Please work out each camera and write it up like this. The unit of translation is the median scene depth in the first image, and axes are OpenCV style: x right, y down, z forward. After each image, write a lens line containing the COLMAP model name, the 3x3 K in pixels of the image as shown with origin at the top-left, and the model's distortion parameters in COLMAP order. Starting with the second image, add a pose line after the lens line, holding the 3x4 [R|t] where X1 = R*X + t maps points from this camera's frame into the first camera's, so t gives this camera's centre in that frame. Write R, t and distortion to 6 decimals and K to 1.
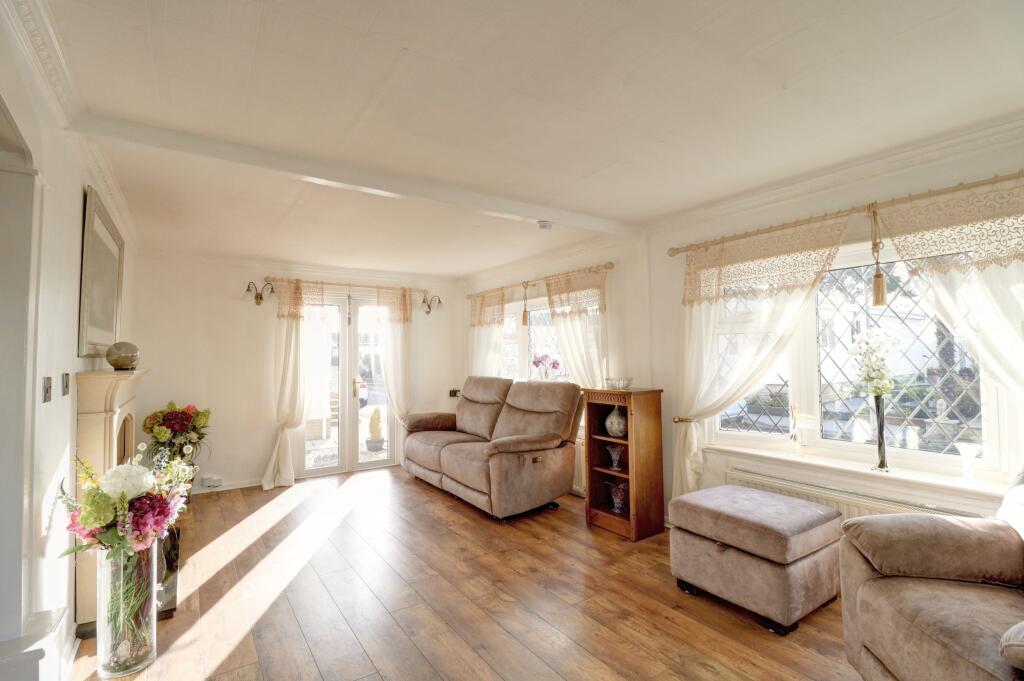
lens RADIAL K [[484.6, 0, 524.4], [0, 484.6, 330.8], [0, 0, 1]] dist [-0.000958, 0.000084]
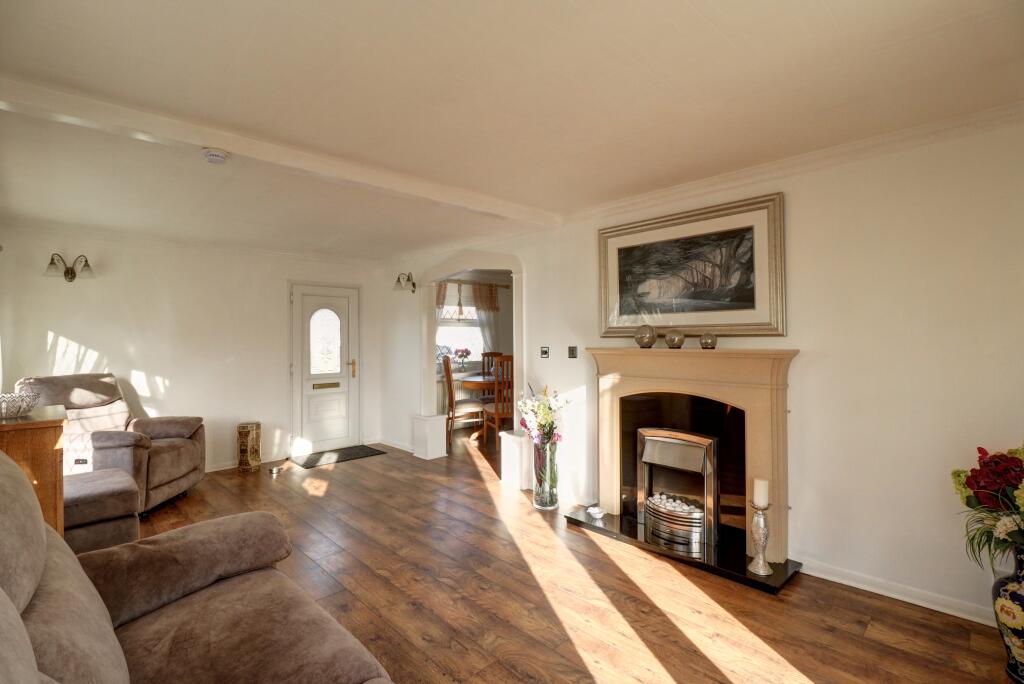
lens RADIAL K [[475.4, 0, 512.0], [0, 475.4, 342.0], [0, 0, 1]] dist [0.001016, 0.000096]
pose [[-0.988315, 0.017690, -0.151398, -0.203539], [0.024157, 0.998868, -0.040983, 0.065461], [0.150501, -0.044161, -0.987623, 1.321471]]
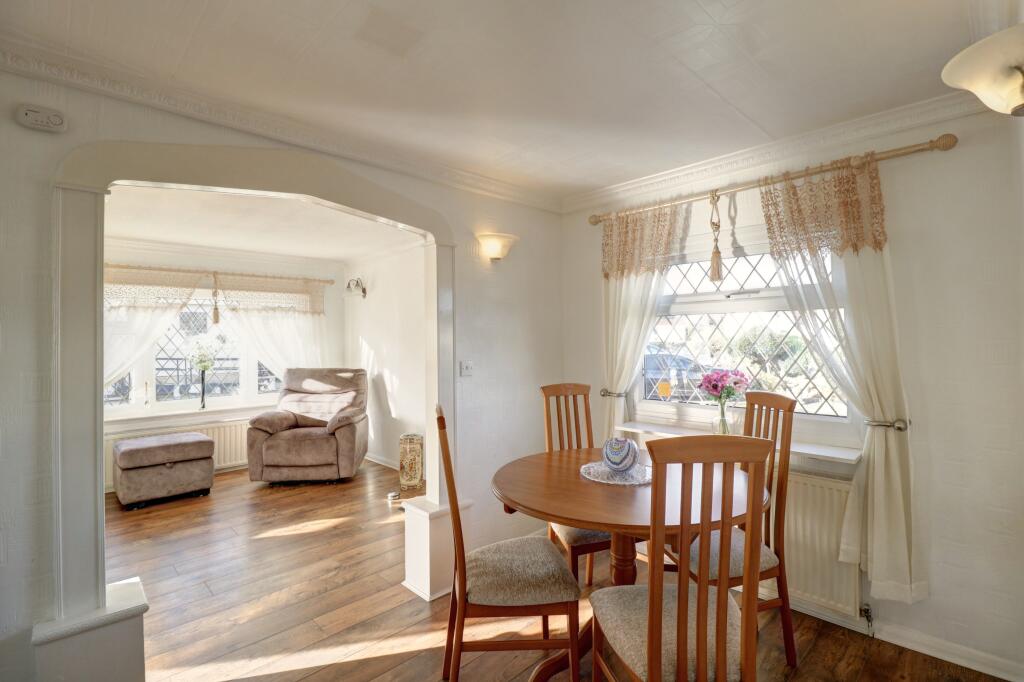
lens RADIAL K [[484.6, 0, 524.4], [0, 484.6, 331.3], [0, 0, 1]] dist [-0.000958, 0.000084]
pose [[-0.179071, 0.022346, 0.983582, -0.821887], [-0.036115, 0.998919, -0.029270, -0.005142], [-0.983173, -0.040764, -0.178071, 0.065084]]
